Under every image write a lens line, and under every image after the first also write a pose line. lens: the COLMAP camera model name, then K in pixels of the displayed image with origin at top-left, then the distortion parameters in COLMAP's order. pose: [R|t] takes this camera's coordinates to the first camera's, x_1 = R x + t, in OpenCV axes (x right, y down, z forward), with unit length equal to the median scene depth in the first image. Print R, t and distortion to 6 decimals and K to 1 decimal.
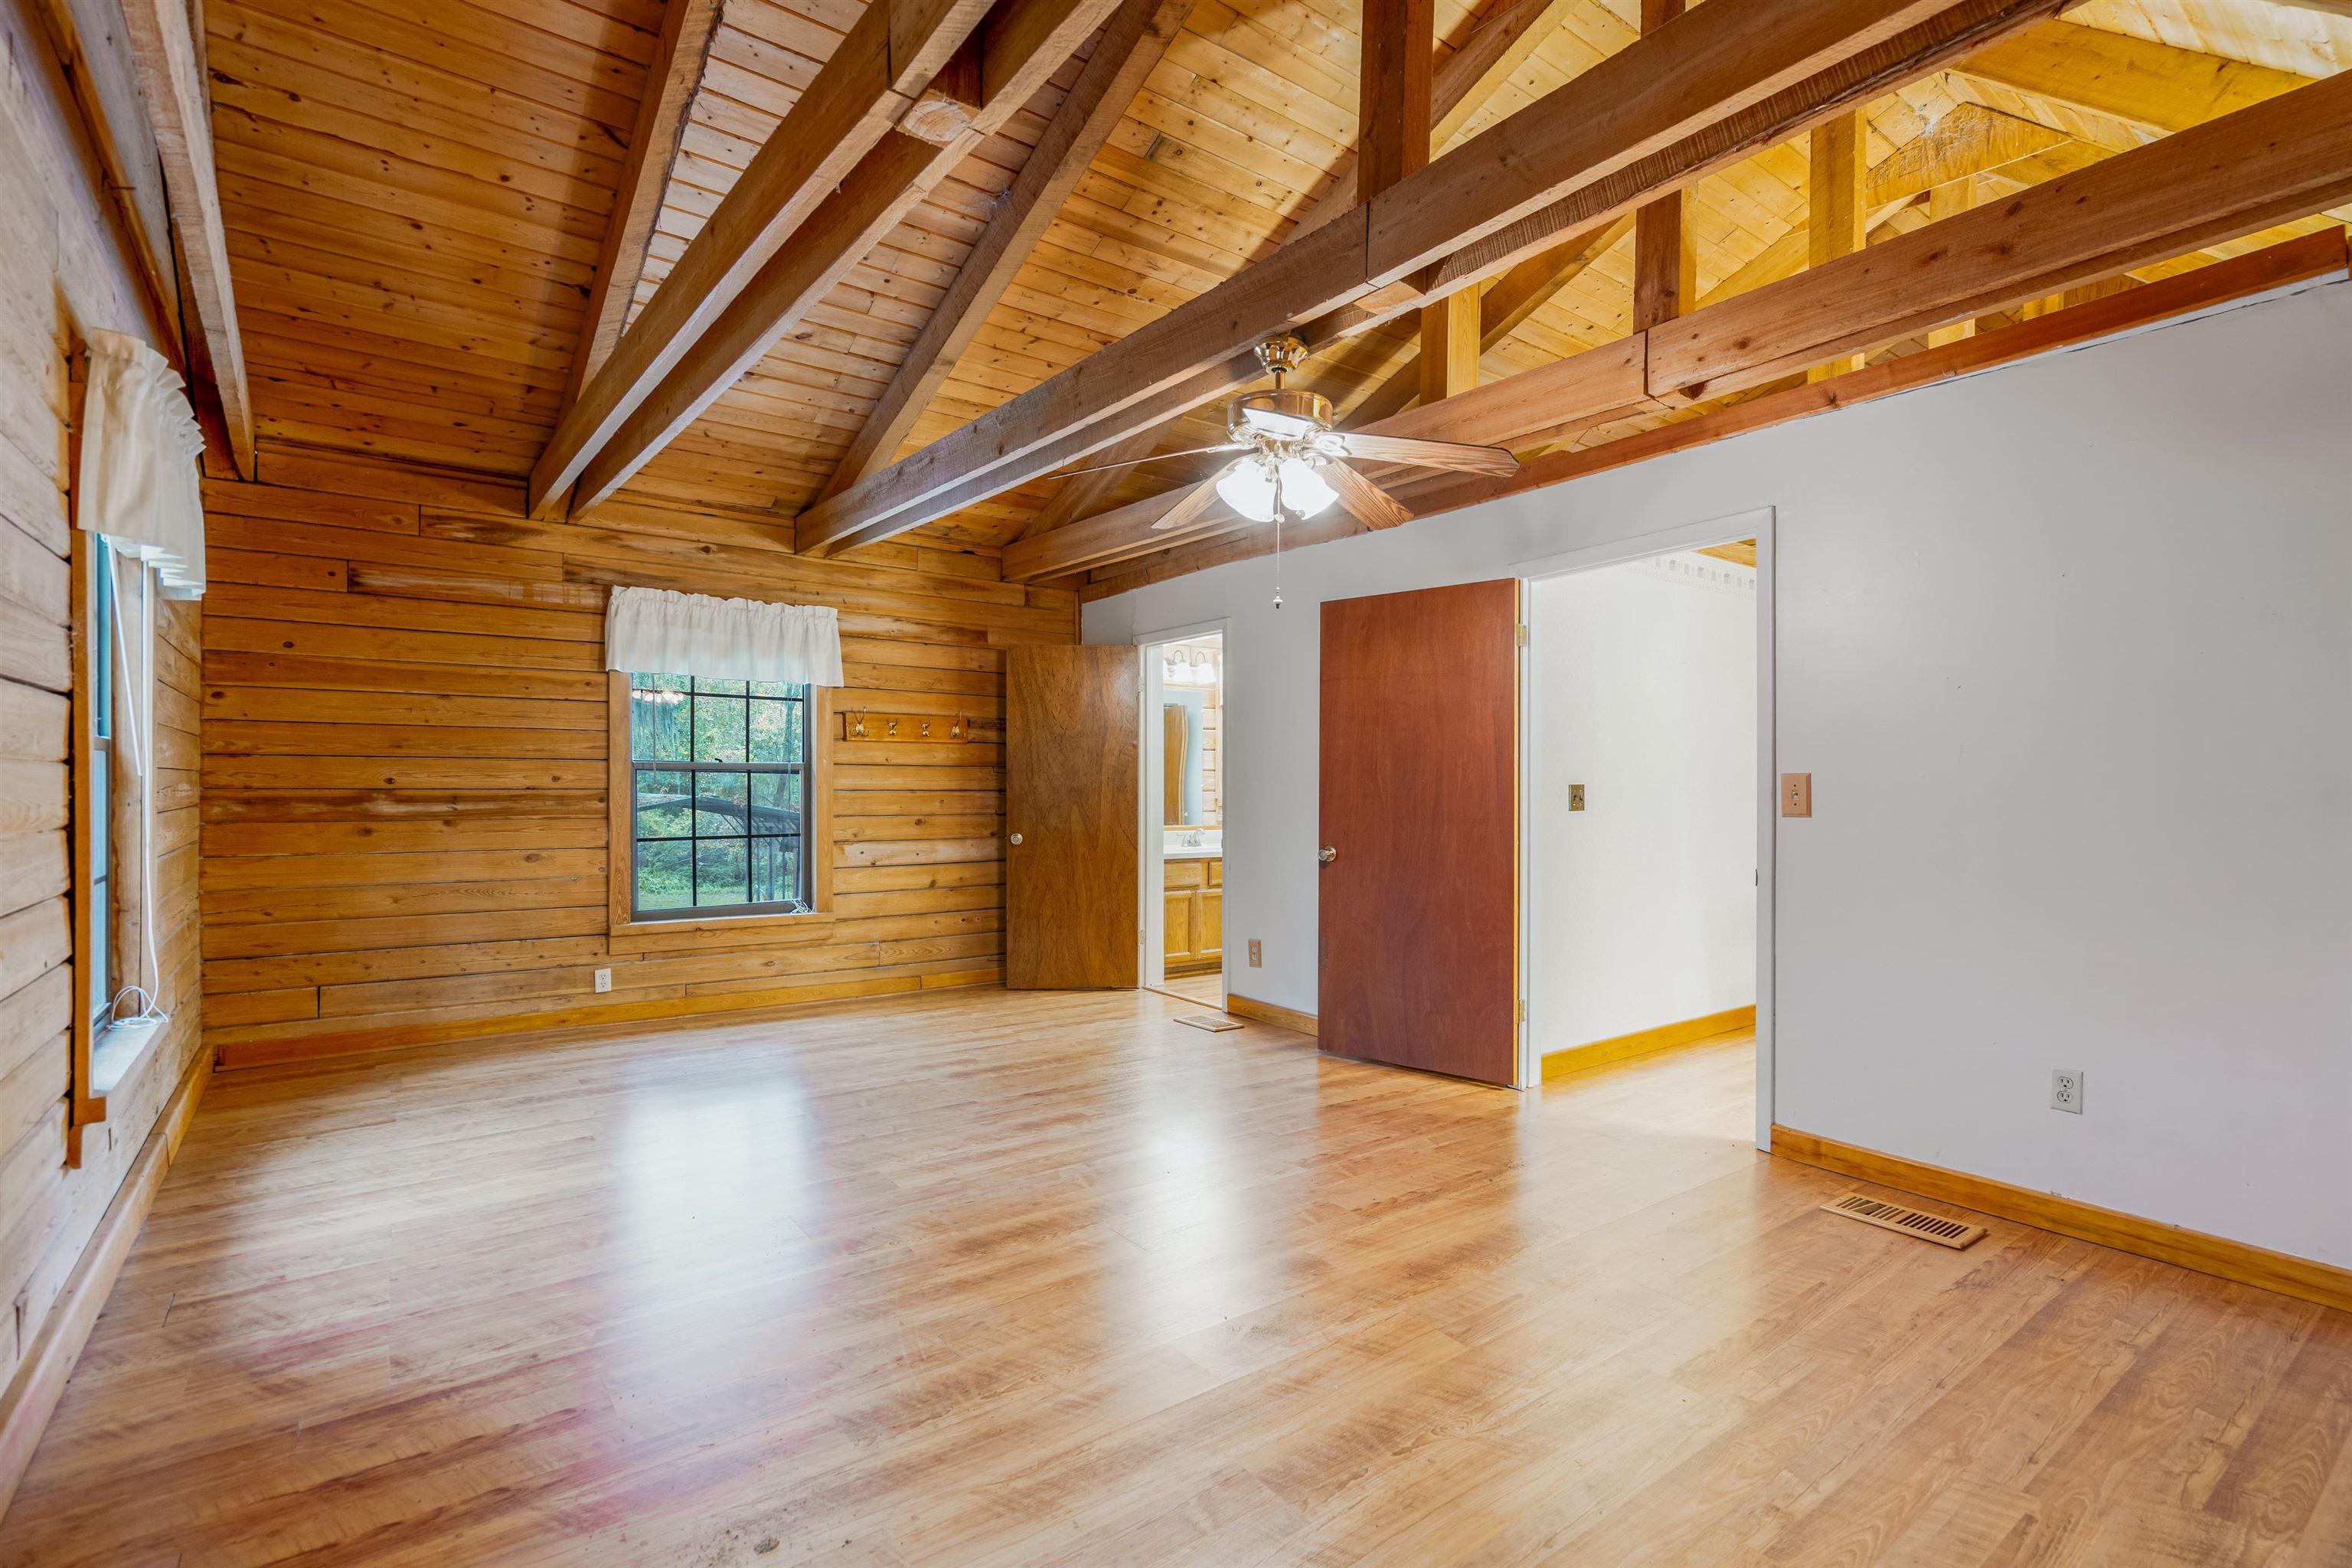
lens RADIAL K [[1148.3, 0, 1176.0], [0, 1148.3, 784.0], [0, 0, 1]] dist [-0.000924, 0.000381]
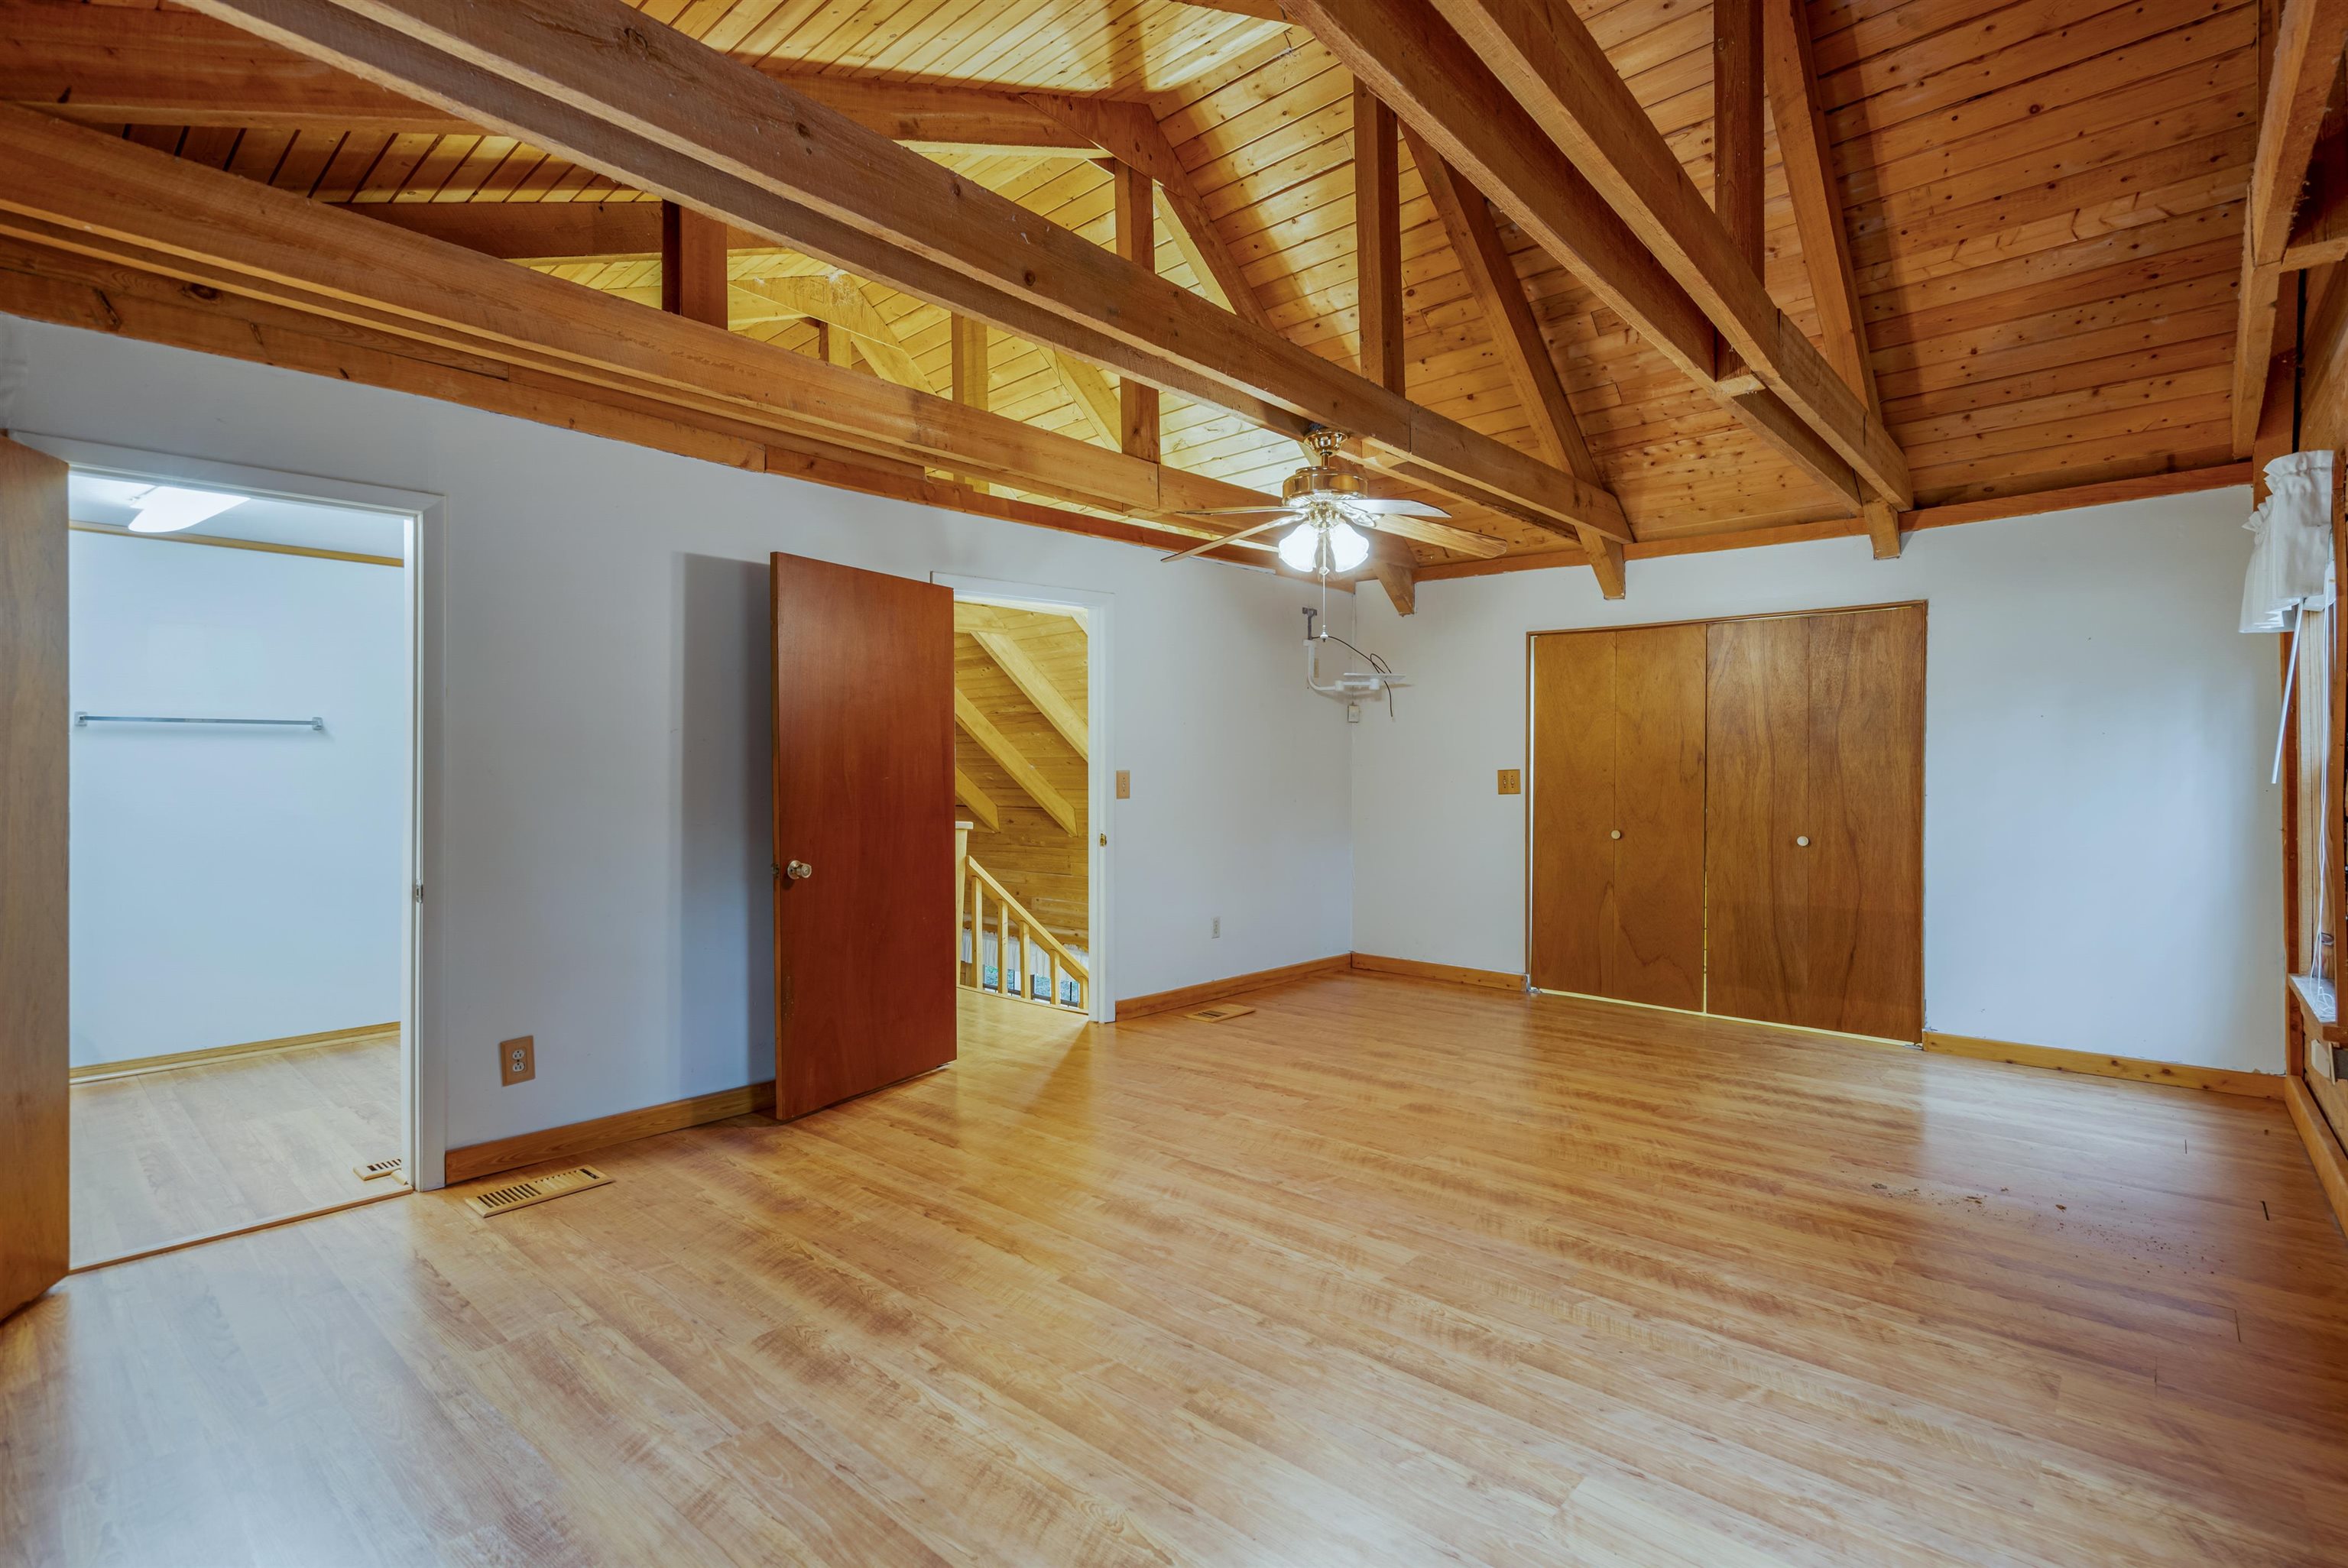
lens RADIAL K [[1085.1, 0, 1178.6], [0, 1085.1, 773.9], [0, 0, 1]] dist [-0.002681, -0.000924]
pose [[-0.212404, -0.004167, 0.977173, -0.667045], [0.002849, 0.999984, 0.004884, -0.009468], [-0.977178, 0.003821, -0.212388, 0.902770]]
